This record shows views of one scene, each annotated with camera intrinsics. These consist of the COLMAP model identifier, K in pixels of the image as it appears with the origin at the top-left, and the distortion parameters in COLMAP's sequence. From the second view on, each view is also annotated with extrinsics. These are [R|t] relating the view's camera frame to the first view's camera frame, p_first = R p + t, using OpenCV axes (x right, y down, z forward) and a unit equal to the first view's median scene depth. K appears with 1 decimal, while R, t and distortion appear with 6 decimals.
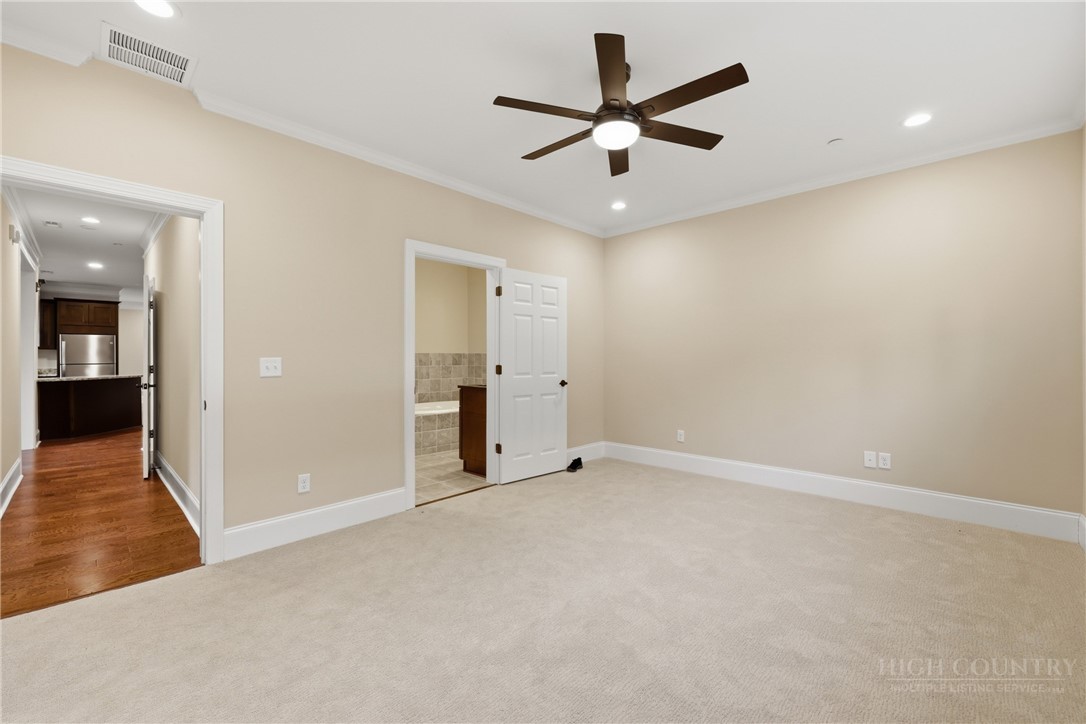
lens RADIAL K [[443.0, 0, 547.1], [0, 443.0, 357.6], [0, 0, 1]] dist [0.002562, 0.000531]
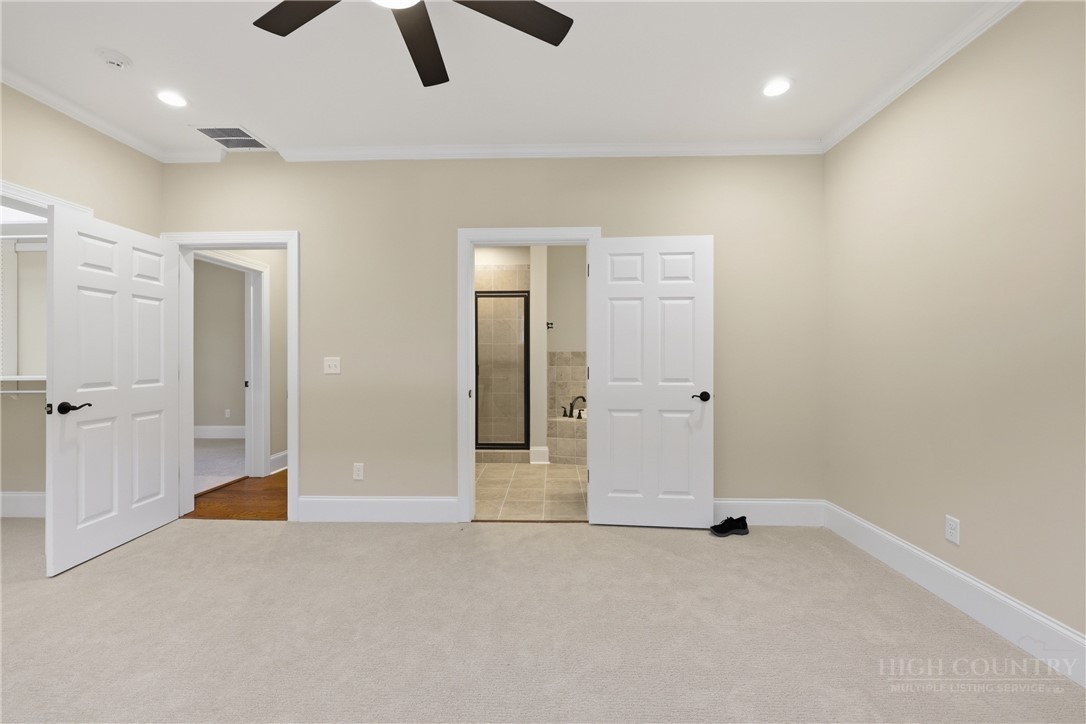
lens RADIAL K [[443.0, 0, 544.2], [0, 443.0, 355.6], [0, 0, 1]] dist [0.002562, 0.000531]
pose [[0.667547, 0.000691, -0.744567, 0.399550], [0.000227, 0.999999, 0.001132, -0.003507], [0.744567, -0.000924, 0.667547, 0.421038]]
